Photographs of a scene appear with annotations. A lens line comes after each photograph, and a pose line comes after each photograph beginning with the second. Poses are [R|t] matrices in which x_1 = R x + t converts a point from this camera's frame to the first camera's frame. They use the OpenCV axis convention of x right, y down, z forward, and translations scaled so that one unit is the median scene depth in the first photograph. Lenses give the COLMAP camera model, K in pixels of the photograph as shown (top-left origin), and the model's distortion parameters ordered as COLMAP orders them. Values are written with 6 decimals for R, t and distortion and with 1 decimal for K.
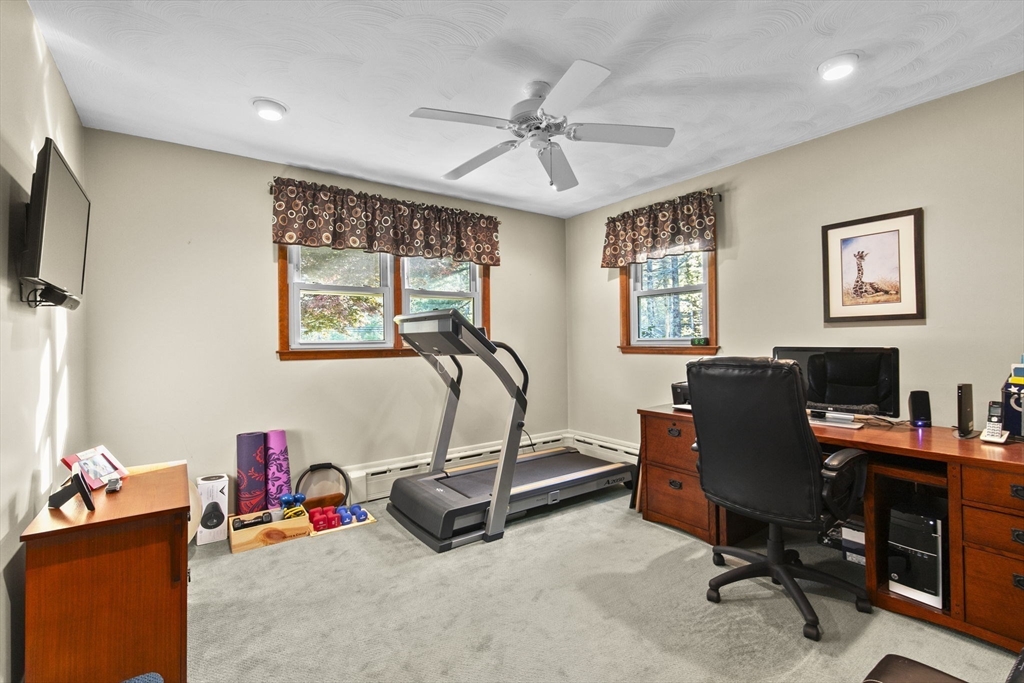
lens RADIAL K [[459.2, 0, 508.5], [0, 459.2, 338.2], [0, 0, 1]] dist [0.007663, -0.001399]
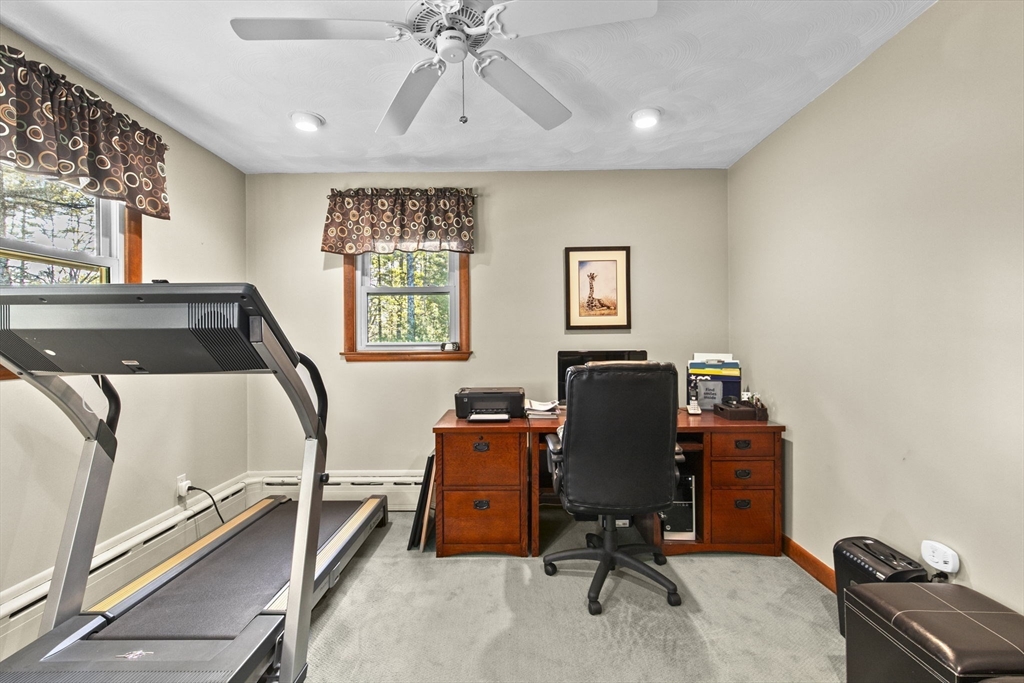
lens RADIAL K [[459.2, 0, 508.5], [0, 459.2, 338.2], [0, 0, 1]] dist [0.007663, -0.001399]
pose [[0.594119, 0.011377, 0.804296, -0.271452], [-0.002071, 0.999918, -0.012614, 0.001855], [-0.804374, 0.005828, 0.594094, 0.340484]]
